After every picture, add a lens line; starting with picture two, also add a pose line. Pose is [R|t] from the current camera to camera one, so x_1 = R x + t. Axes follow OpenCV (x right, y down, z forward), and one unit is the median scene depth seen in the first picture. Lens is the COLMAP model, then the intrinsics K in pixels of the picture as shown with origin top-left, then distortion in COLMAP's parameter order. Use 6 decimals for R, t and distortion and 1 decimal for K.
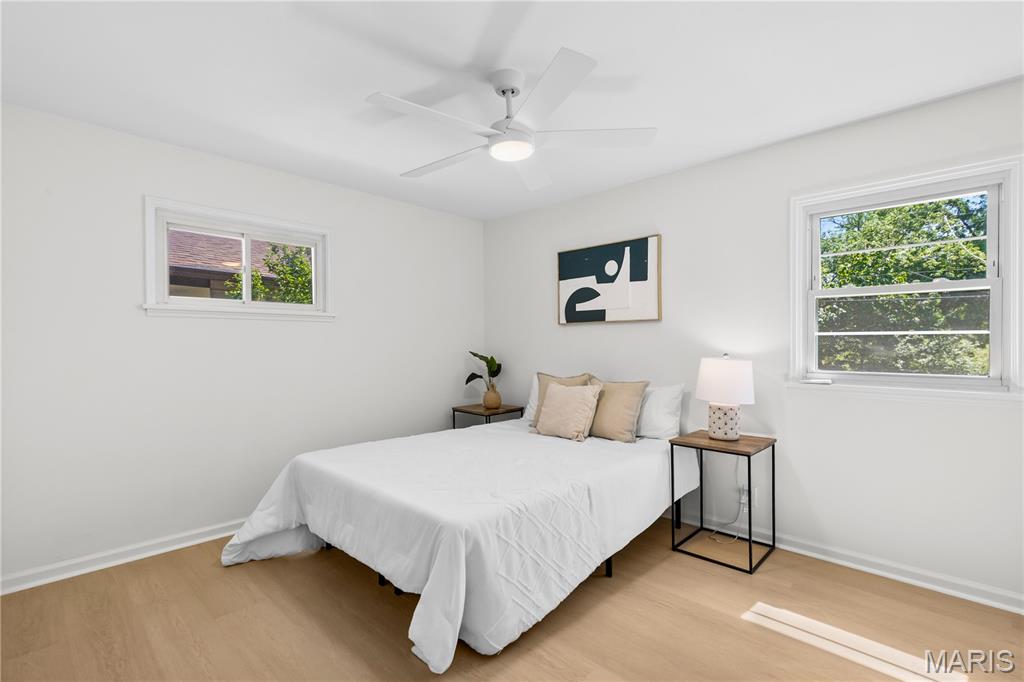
lens RADIAL K [[473.6, 0, 509.1], [0, 473.6, 360.6], [0, 0, 1]] dist [0.000867, 0.000147]
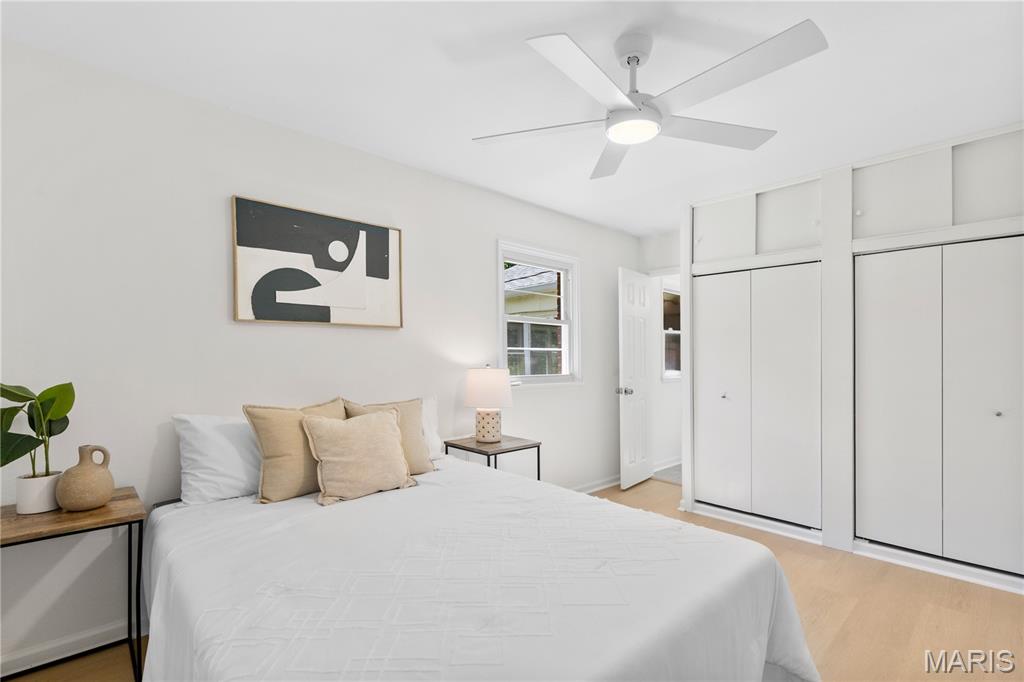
lens RADIAL K [[473.6, 0, 509.1], [0, 473.6, 360.6], [0, 0, 1]] dist [0.000867, 0.000147]
pose [[0.039828, -0.001178, 0.999206, -0.512651], [0.040511, 0.999179, -0.000437, -0.015802], [-0.998385, 0.040496, 0.039843, 0.724504]]
